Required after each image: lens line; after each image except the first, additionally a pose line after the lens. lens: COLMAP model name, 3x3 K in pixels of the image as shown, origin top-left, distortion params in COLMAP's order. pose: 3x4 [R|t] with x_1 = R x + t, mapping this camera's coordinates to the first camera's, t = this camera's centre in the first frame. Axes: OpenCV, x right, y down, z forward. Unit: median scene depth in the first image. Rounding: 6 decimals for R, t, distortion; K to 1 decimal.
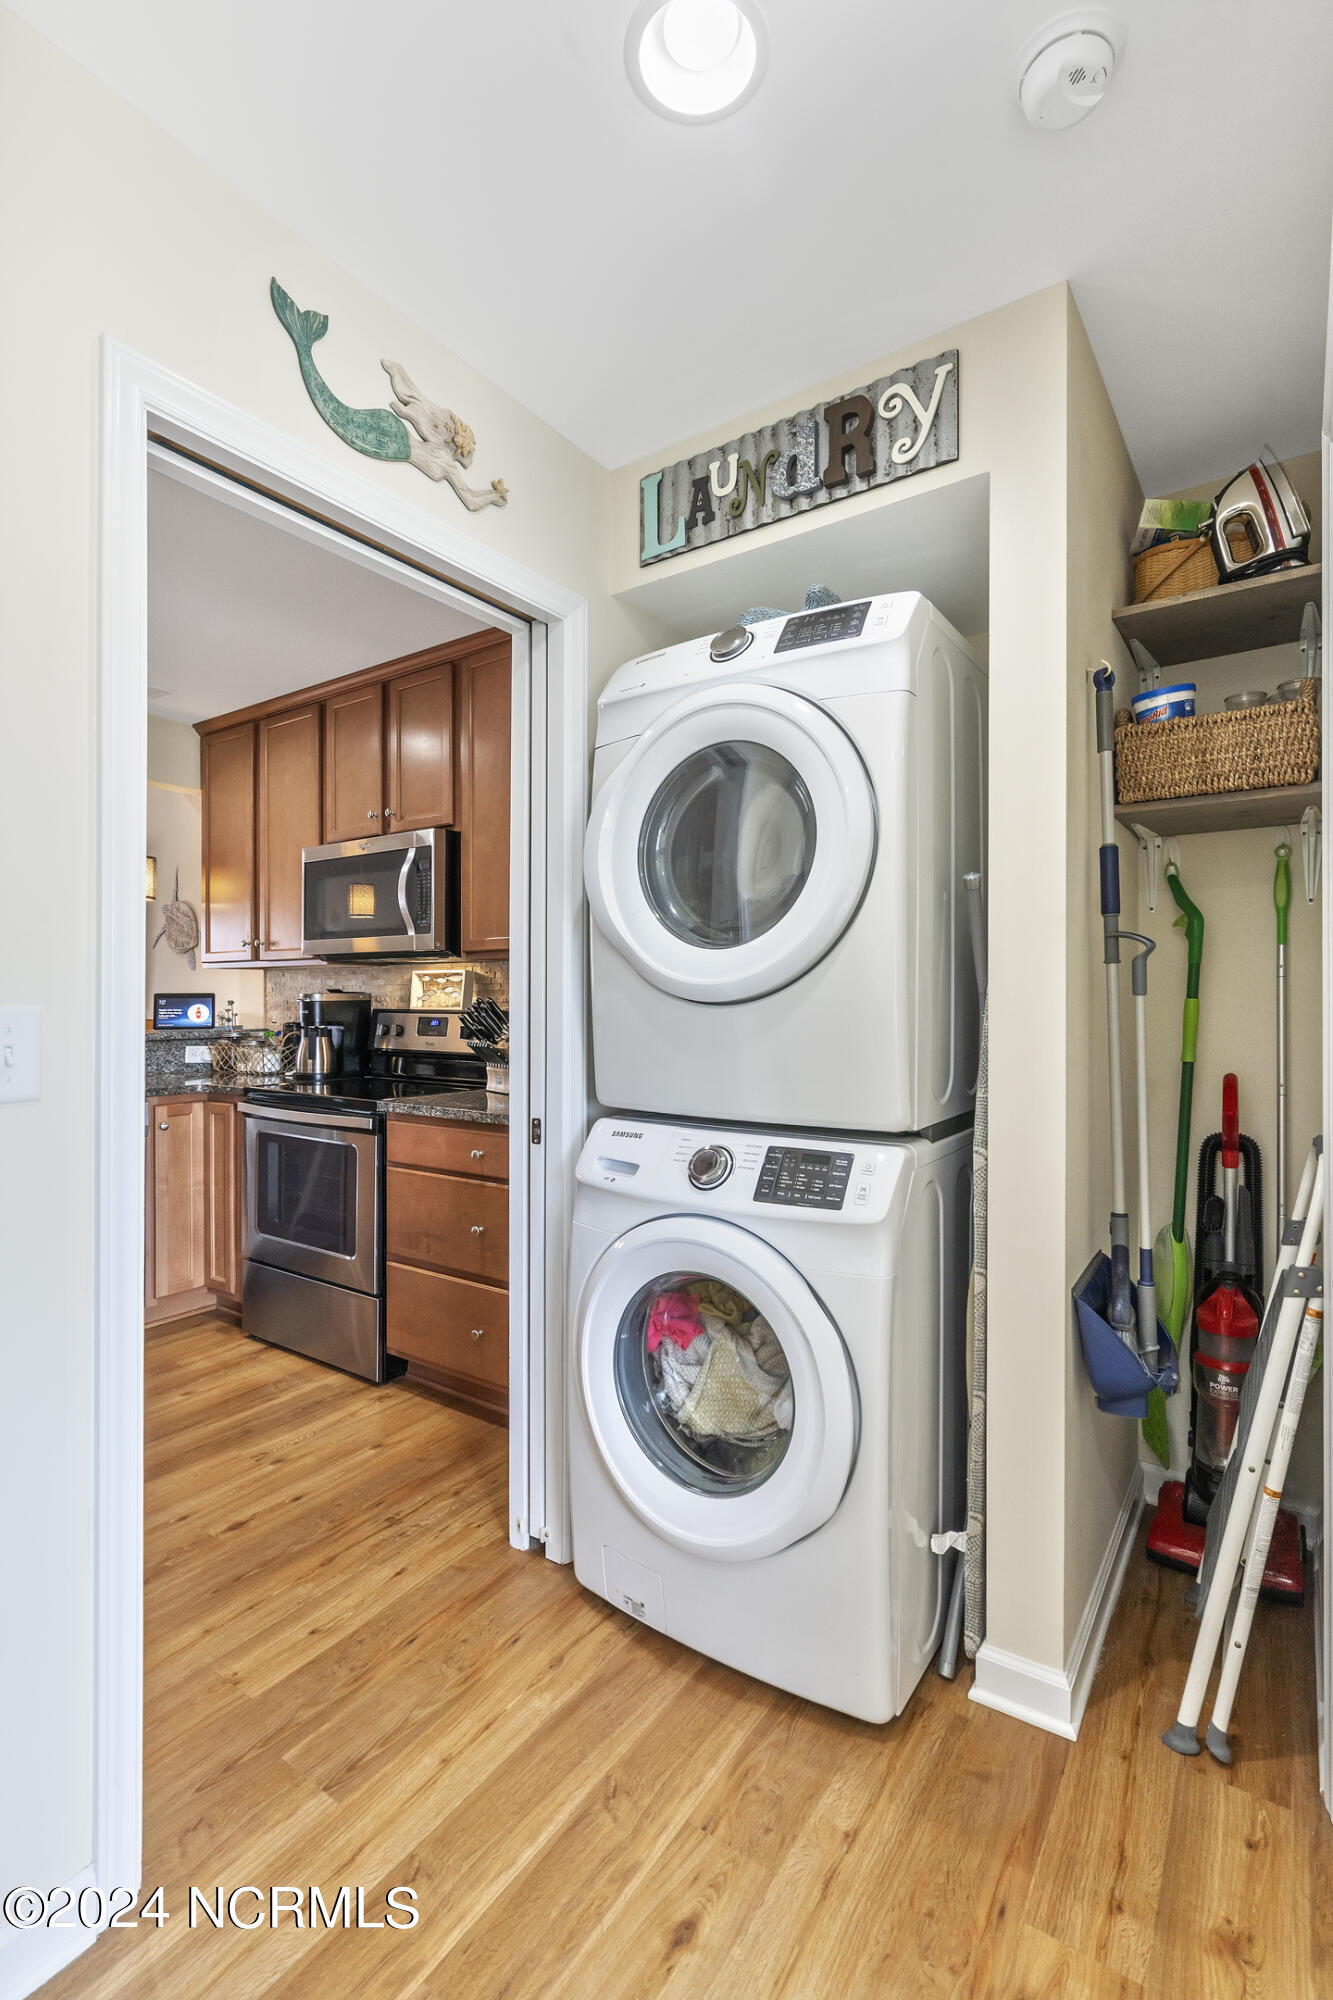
lens RADIAL K [[915.9, 0, 662.1], [0, 915.9, 1006.6], [0, 0, 1]] dist [-0.008889, 0.003307]
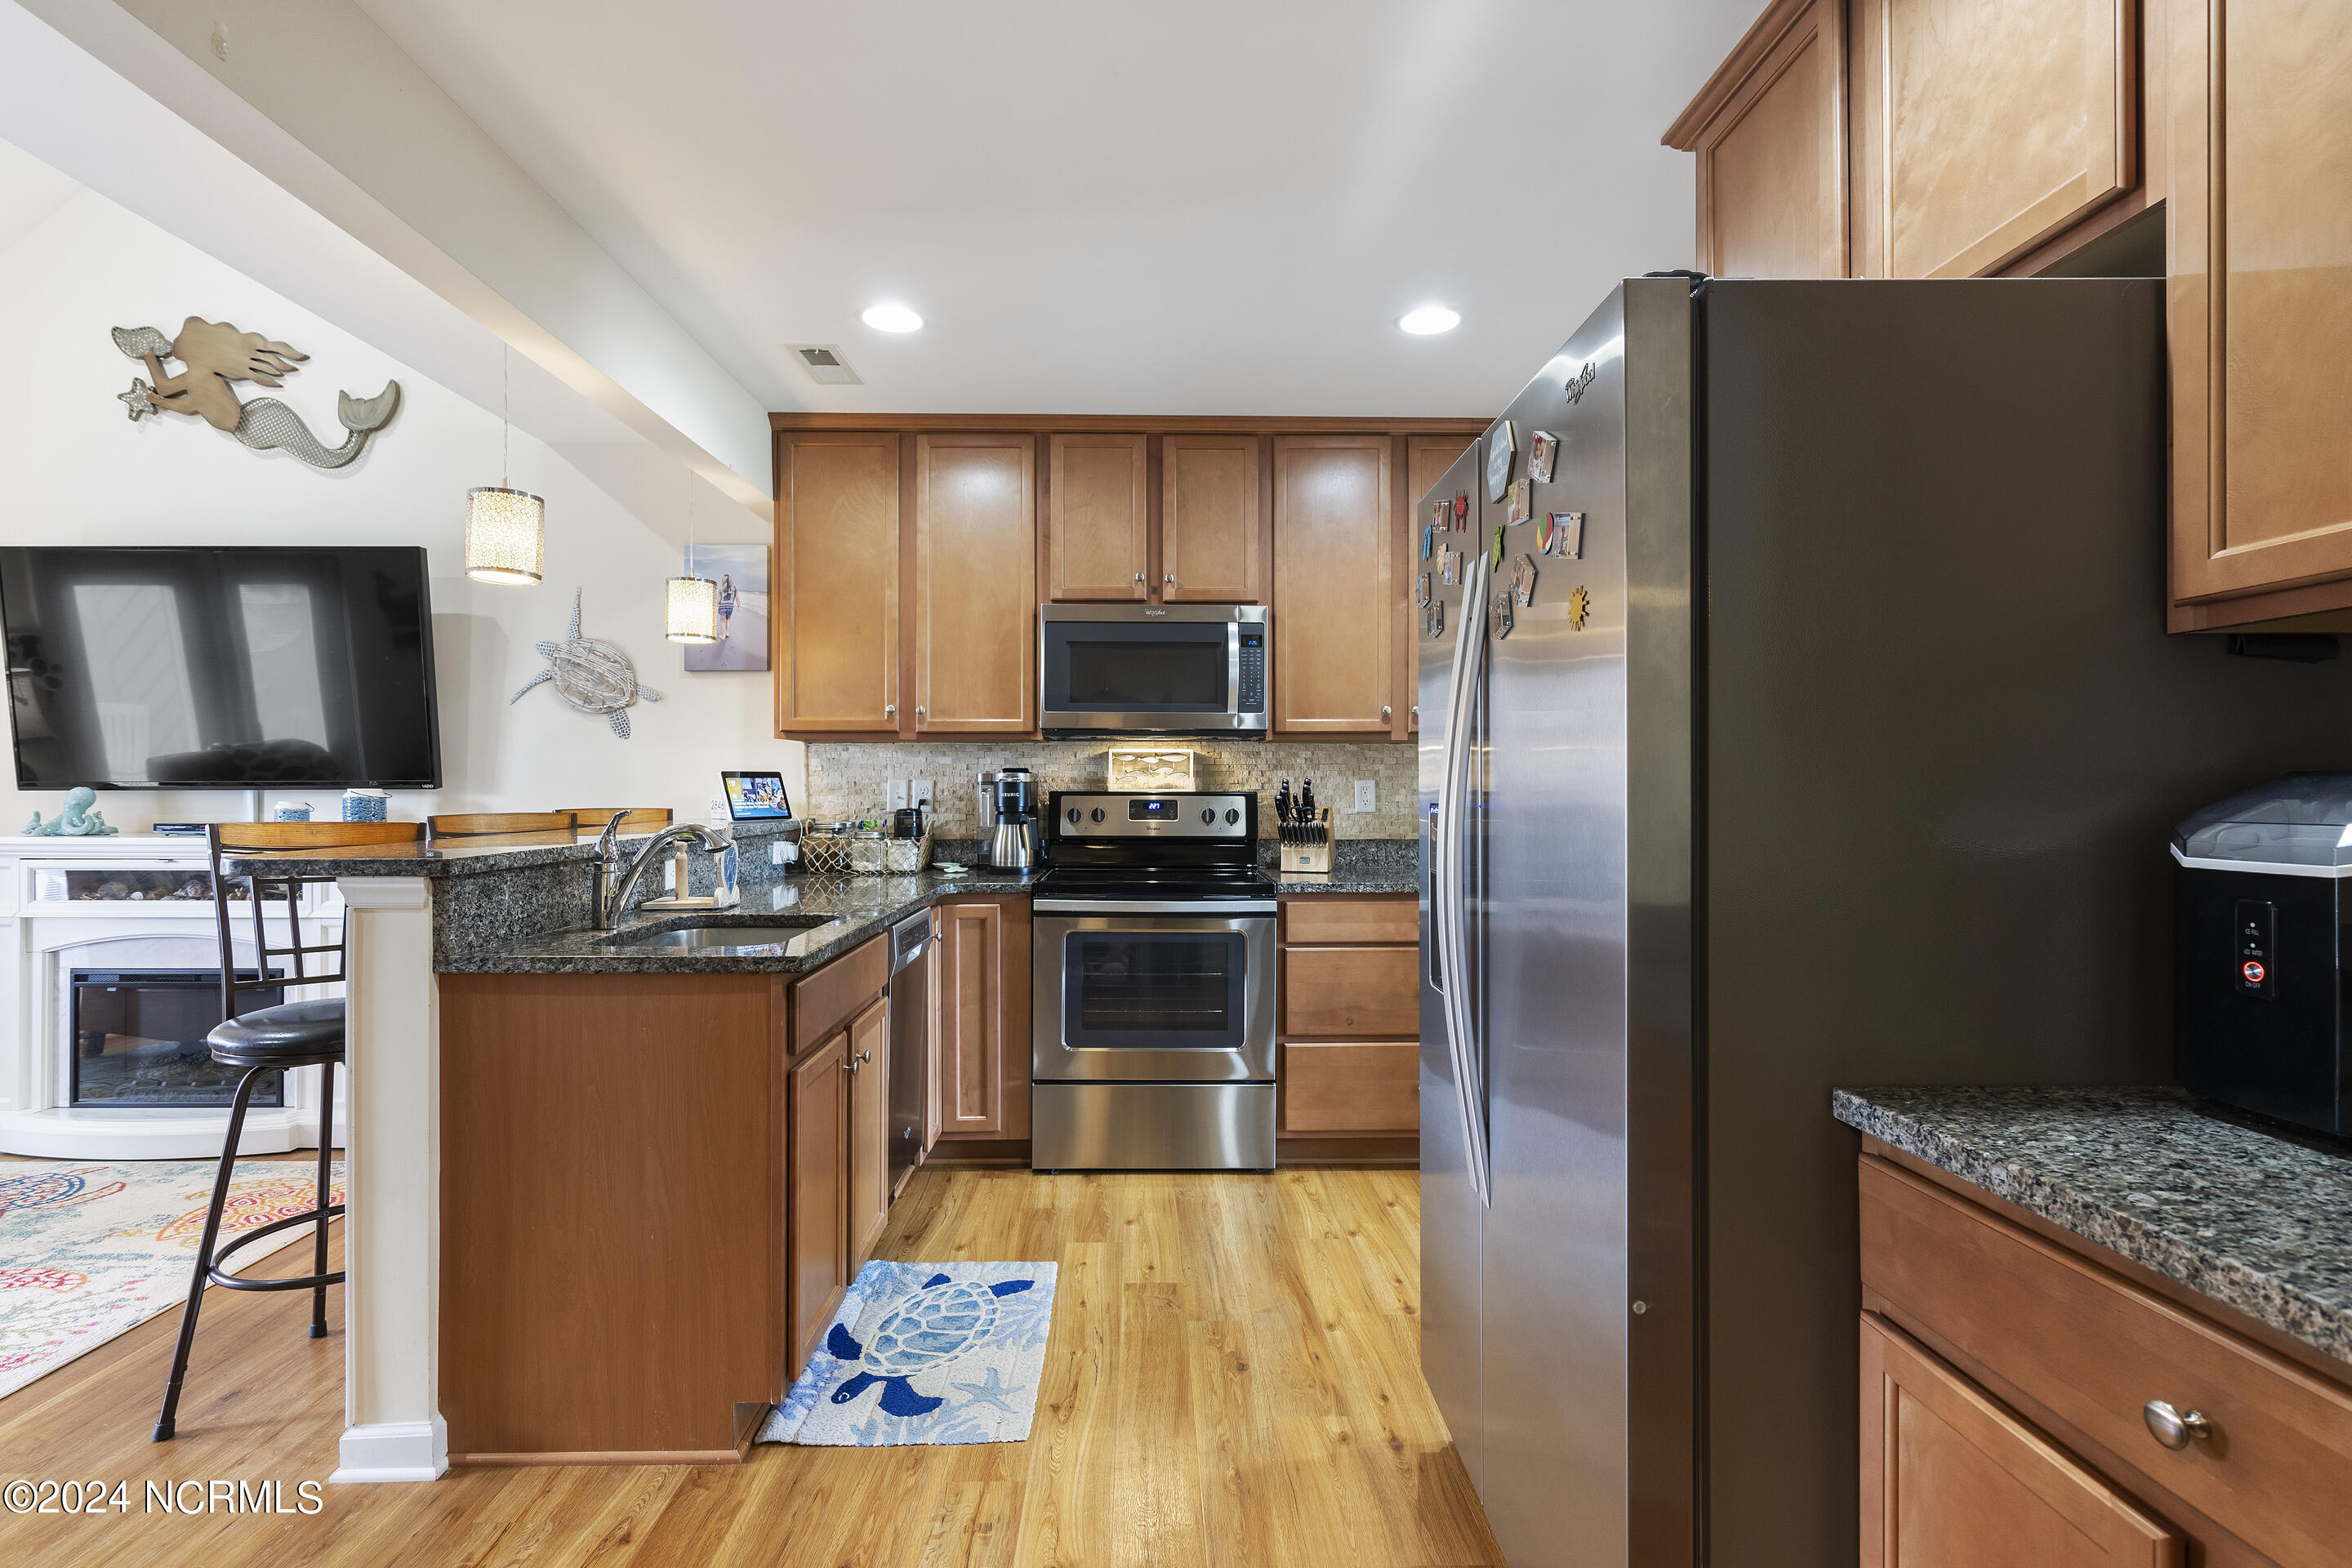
lens RADIAL K [[1077.1, 0, 1170.4], [0, 1077.1, 790.4], [0, 0, 1]] dist [-0.008889, 0.003307]
pose [[0.803355, 0.000450, 0.595501, -0.901651], [0.002493, 0.999988, -0.004119, 0.006725], [-0.595496, 0.004794, 0.803344, 0.109928]]
